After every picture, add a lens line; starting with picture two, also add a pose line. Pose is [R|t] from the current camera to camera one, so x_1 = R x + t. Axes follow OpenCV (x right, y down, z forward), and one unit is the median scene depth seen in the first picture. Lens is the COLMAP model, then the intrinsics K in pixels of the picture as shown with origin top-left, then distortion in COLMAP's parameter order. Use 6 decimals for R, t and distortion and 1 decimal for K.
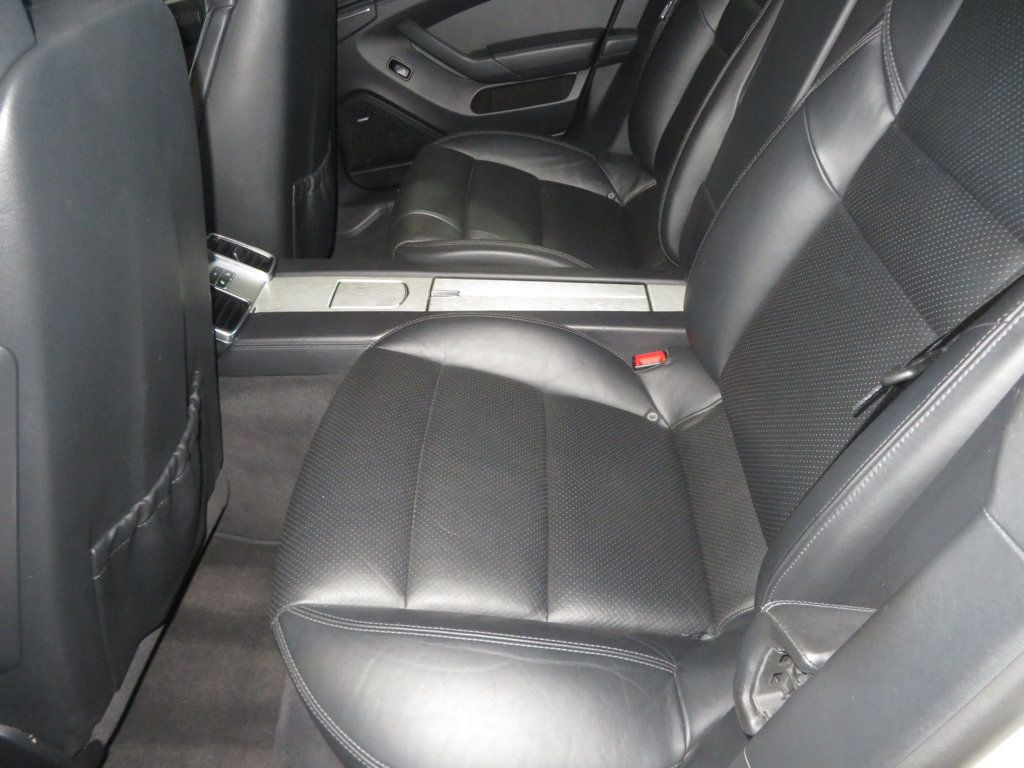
lens RADIAL K [[746.5, 0, 512.0], [0, 746.5, 384.0], [0, 0, 1]] dist [0.003484, -0.001486]
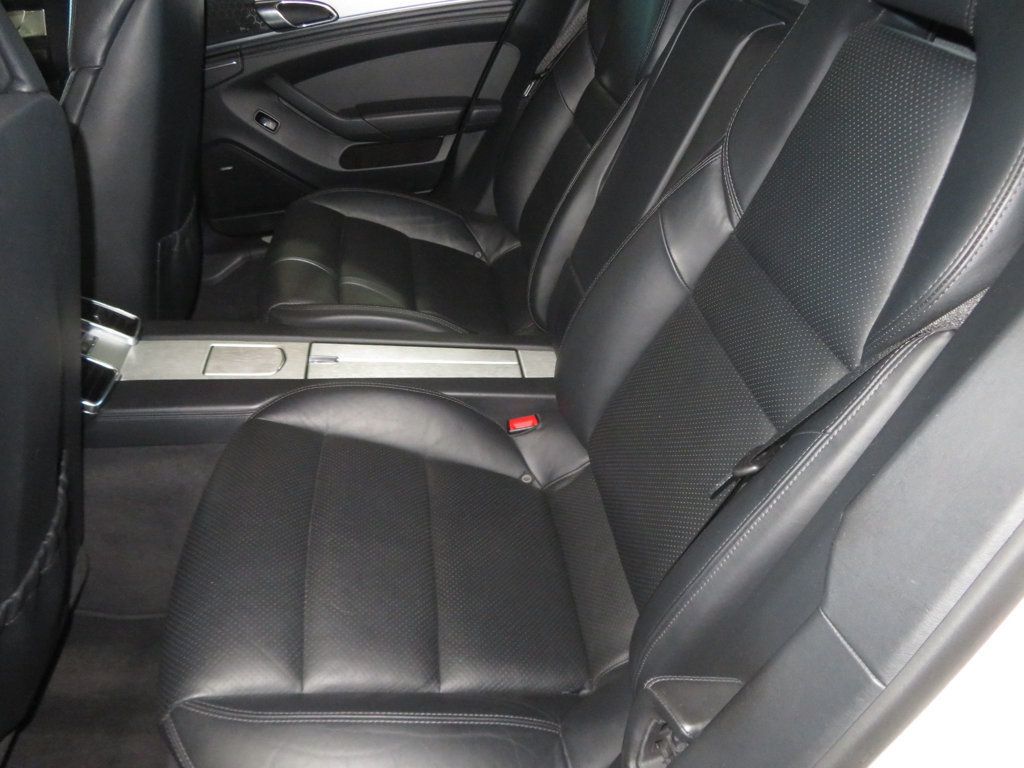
lens RADIAL K [[746.5, 0, 512.0], [0, 746.5, 384.0], [0, 0, 1]] dist [0.003484, -0.001486]
pose [[0.980948, -0.005878, 0.194179, -0.038497], [0.012209, 0.999431, -0.031427, -0.057117], [-0.193884, 0.033199, 0.980463, -0.046958]]
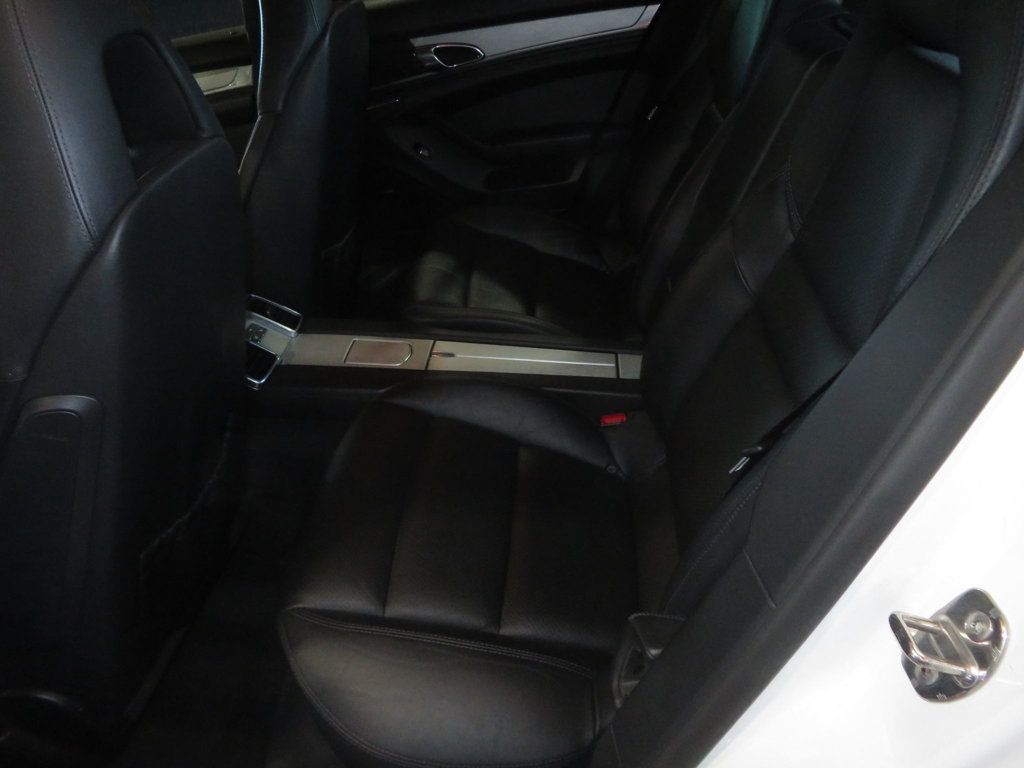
lens RADIAL K [[746.5, 0, 512.0], [0, 746.5, 384.0], [0, 0, 1]] dist [0.003484, -0.001486]
pose [[0.998414, 0.043118, -0.036196, 0.067608], [-0.045005, 0.997577, -0.053052, -0.019422], [0.033820, 0.054596, 0.997936, -0.173747]]
